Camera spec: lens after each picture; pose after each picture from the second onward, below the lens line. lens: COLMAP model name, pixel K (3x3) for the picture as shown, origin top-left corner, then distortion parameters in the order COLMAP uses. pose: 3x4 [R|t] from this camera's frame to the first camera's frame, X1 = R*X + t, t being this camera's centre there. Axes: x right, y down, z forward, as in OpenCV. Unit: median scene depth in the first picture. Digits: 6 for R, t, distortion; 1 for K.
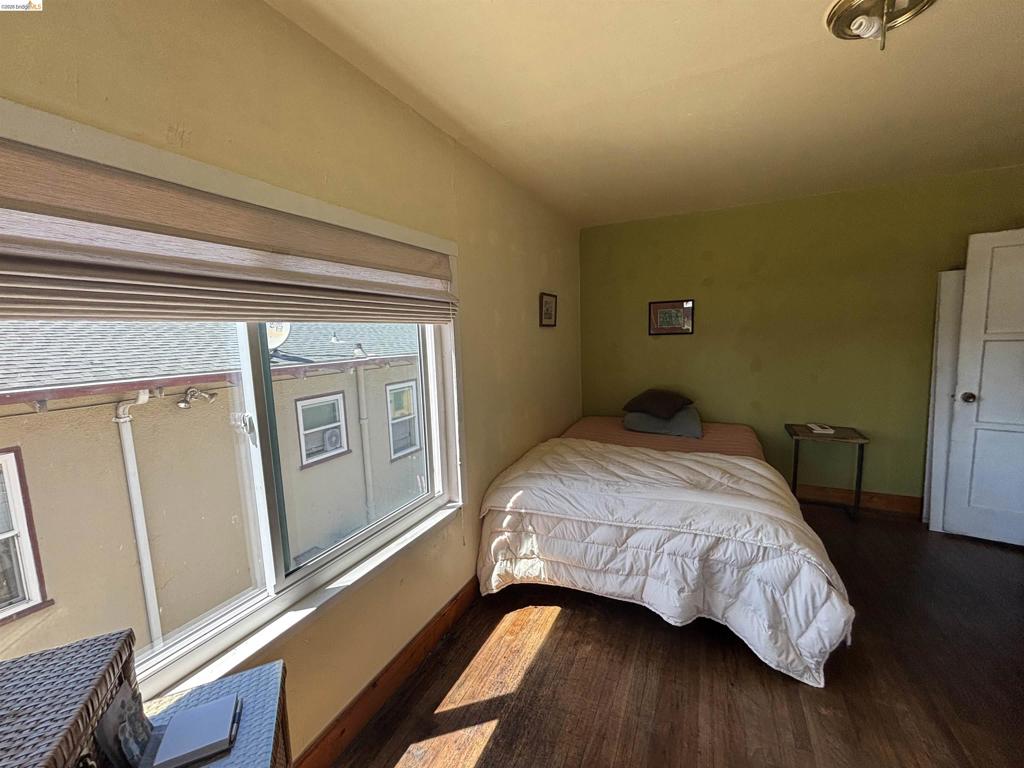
lens RADIAL K [[415.7, 0, 514.8], [0, 415.7, 382.9], [0, 0, 1]] dist [0.005376, 0.000554]
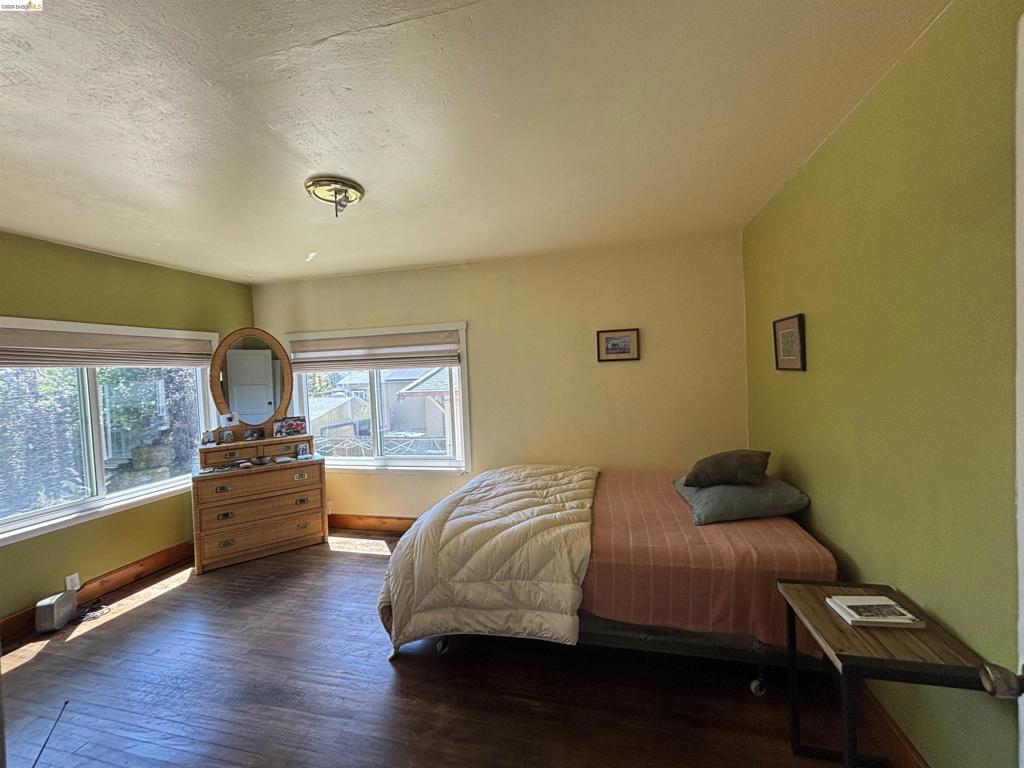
lens RADIAL K [[415.7, 0, 514.8], [0, 415.7, 382.9], [0, 0, 1]] dist [0.005376, 0.000554]
pose [[0.202108, 0.059730, -0.977540, 1.746686], [-0.079369, 0.995854, 0.044440, -0.178262], [0.976142, 0.068605, 0.206011, 0.906057]]
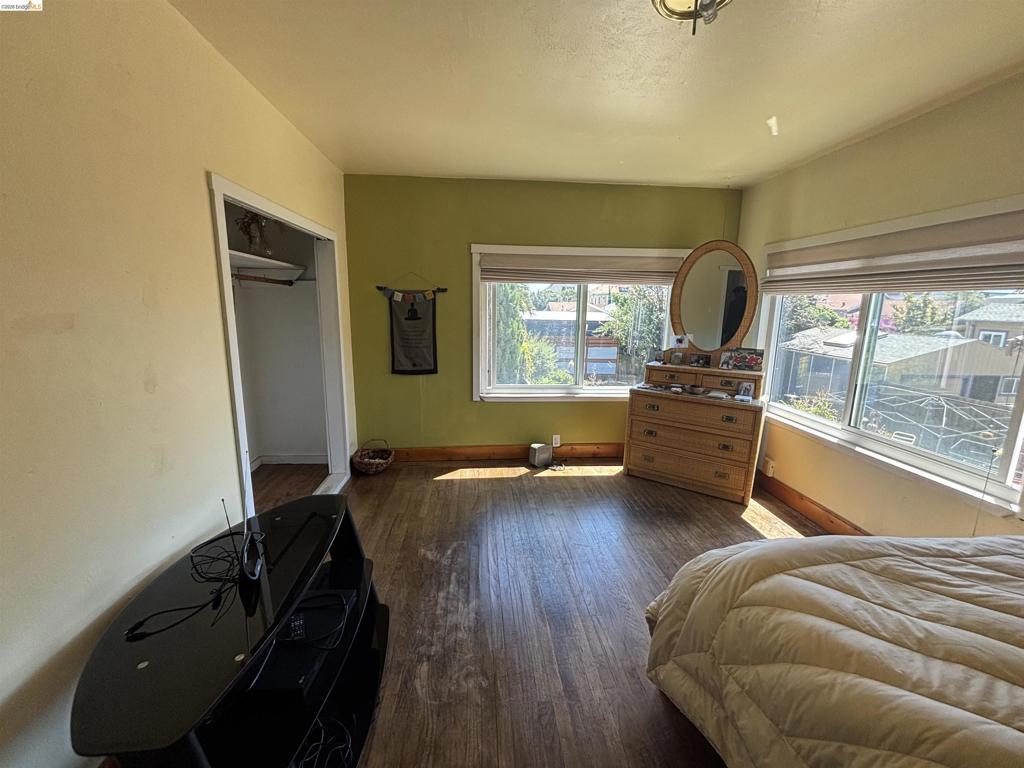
lens RADIAL K [[415.7, 0, 514.8], [0, 415.7, 382.9], [0, 0, 1]] dist [0.005376, 0.000554]
pose [[-0.864595, 0.116855, -0.488693, 1.211892], [-0.041544, 0.952627, 0.301289, -0.173933], [0.500749, 0.280795, -0.818782, 1.226665]]
